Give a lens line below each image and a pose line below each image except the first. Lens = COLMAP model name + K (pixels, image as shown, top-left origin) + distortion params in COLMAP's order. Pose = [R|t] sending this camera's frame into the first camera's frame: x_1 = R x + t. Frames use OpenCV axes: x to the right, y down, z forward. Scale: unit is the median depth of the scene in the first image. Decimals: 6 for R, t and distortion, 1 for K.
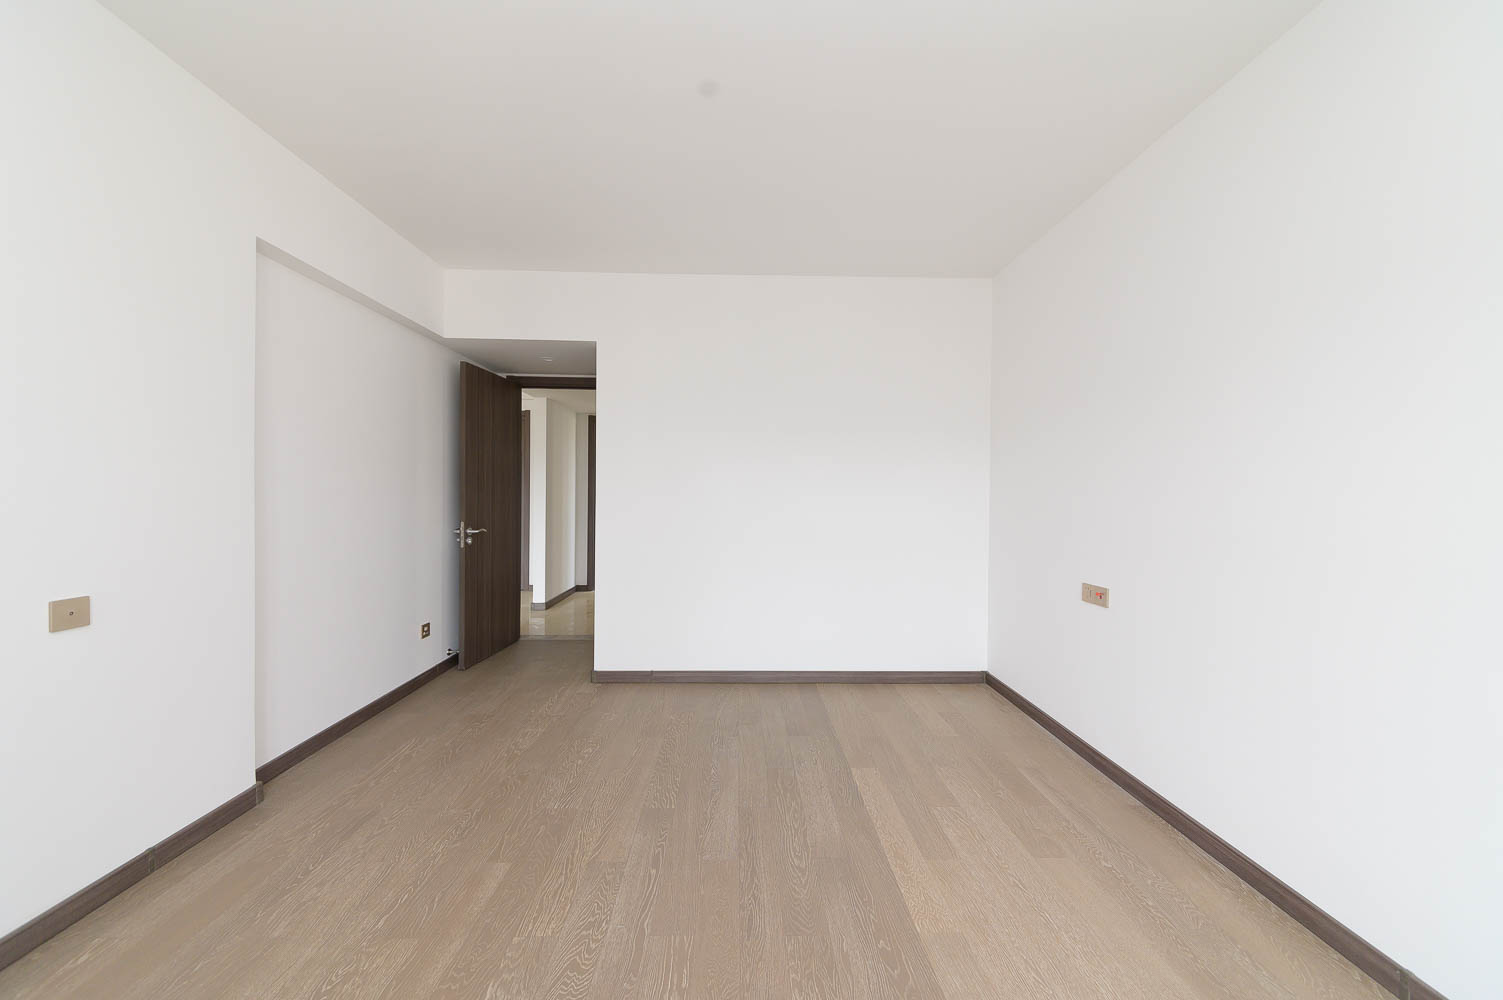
lens RADIAL K [[814.8, 0, 751.4], [0, 814.8, 496.8], [0, 0, 1]] dist [-0.025475, 0.000229]
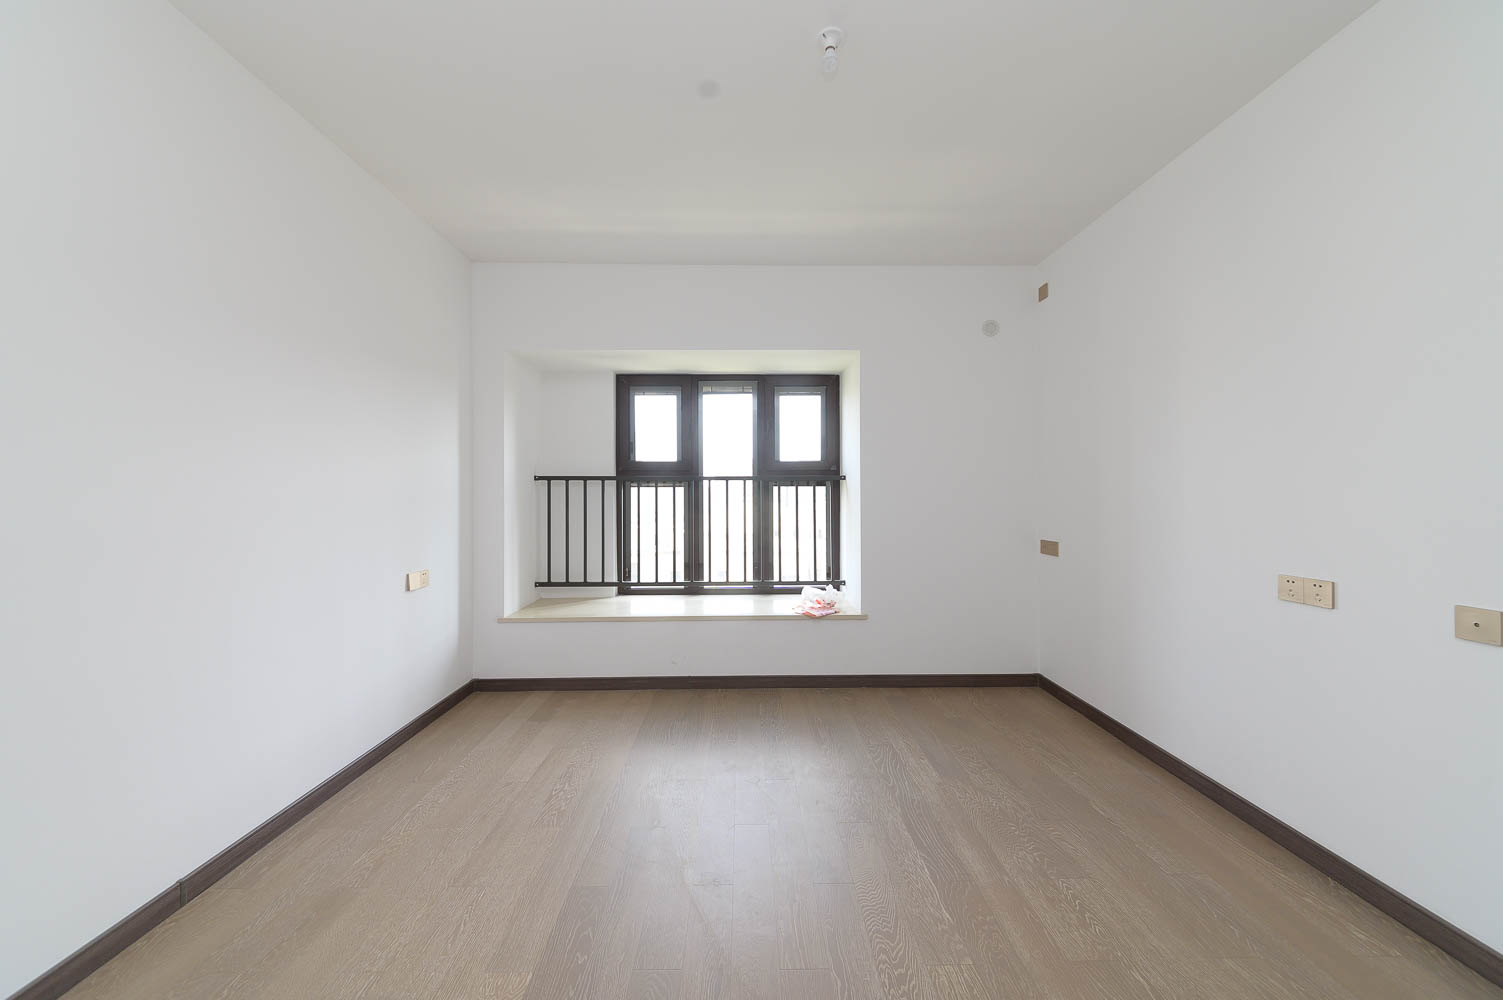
lens RADIAL K [[814.8, 0, 751.1], [0, 814.8, 498.8], [0, 0, 1]] dist [-0.025475, 0.000229]
pose [[-0.999927, -0.005742, 0.010605, -0.045808], [-0.005671, 0.999962, 0.006681, 0.003539], [-0.010643, 0.006620, -0.999921, 1.993828]]
